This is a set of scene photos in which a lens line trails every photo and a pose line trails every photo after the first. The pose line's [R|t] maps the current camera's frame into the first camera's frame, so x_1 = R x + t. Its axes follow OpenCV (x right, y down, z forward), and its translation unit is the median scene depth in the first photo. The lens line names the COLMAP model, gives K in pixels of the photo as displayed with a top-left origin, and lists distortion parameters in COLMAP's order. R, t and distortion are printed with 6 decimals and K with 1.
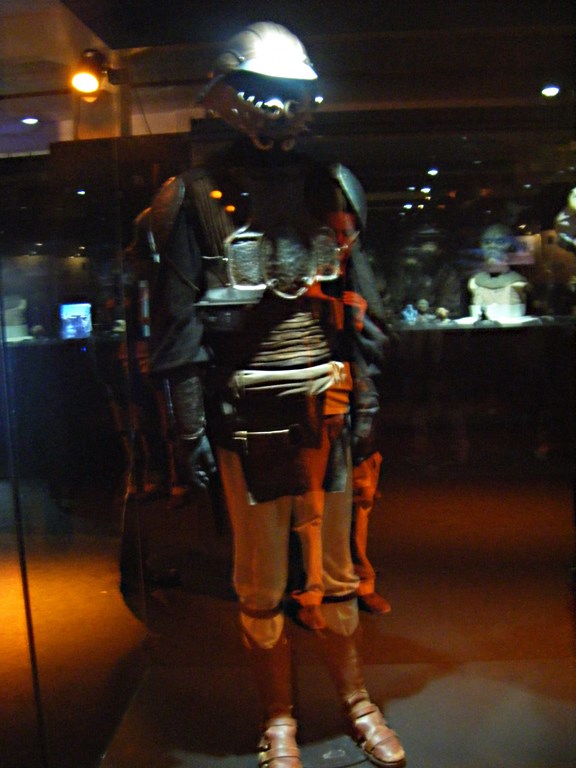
lens RADIAL K [[850.1, 0, 288.5], [0, 850.1, 385.8], [0, 0, 1]] dist [-0.033146, 0.000000]
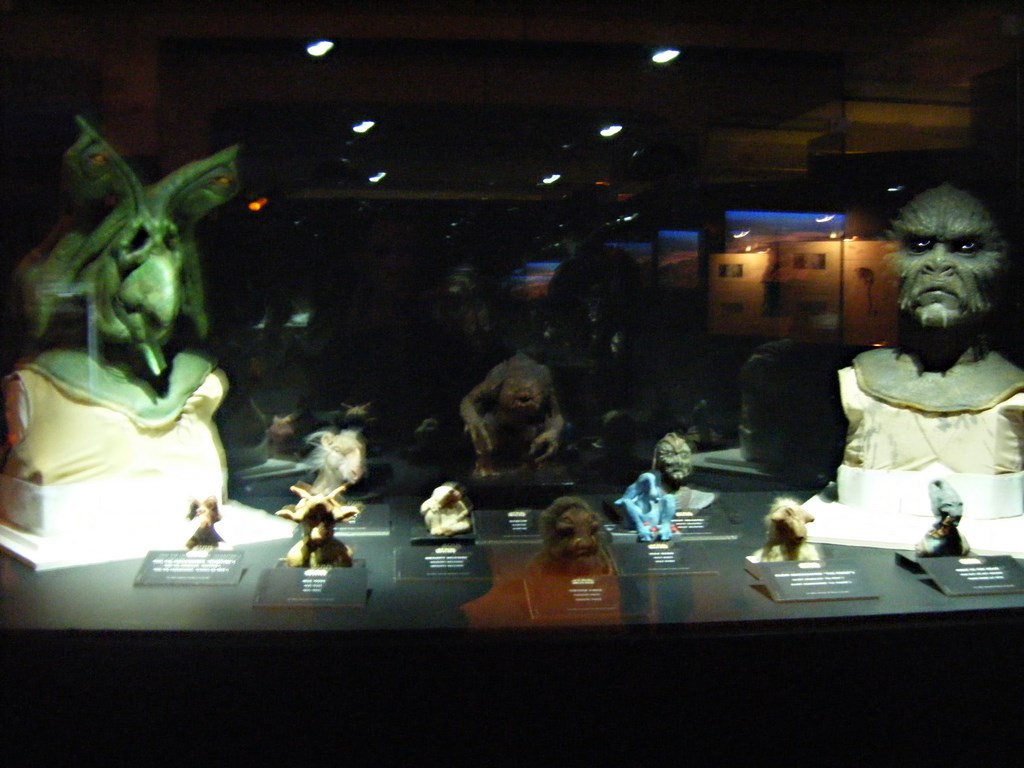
lens RADIAL K [[1133.5, 0, 512.6], [0, 1133.5, 384.2], [0, 0, 1]] dist [-0.033146, 0.000000]
pose [[0.989114, 0.039302, 0.141805, 0.052623], [-0.031545, 0.997902, -0.056543, -0.099920], [-0.143729, 0.051454, 0.988278, 0.661383]]
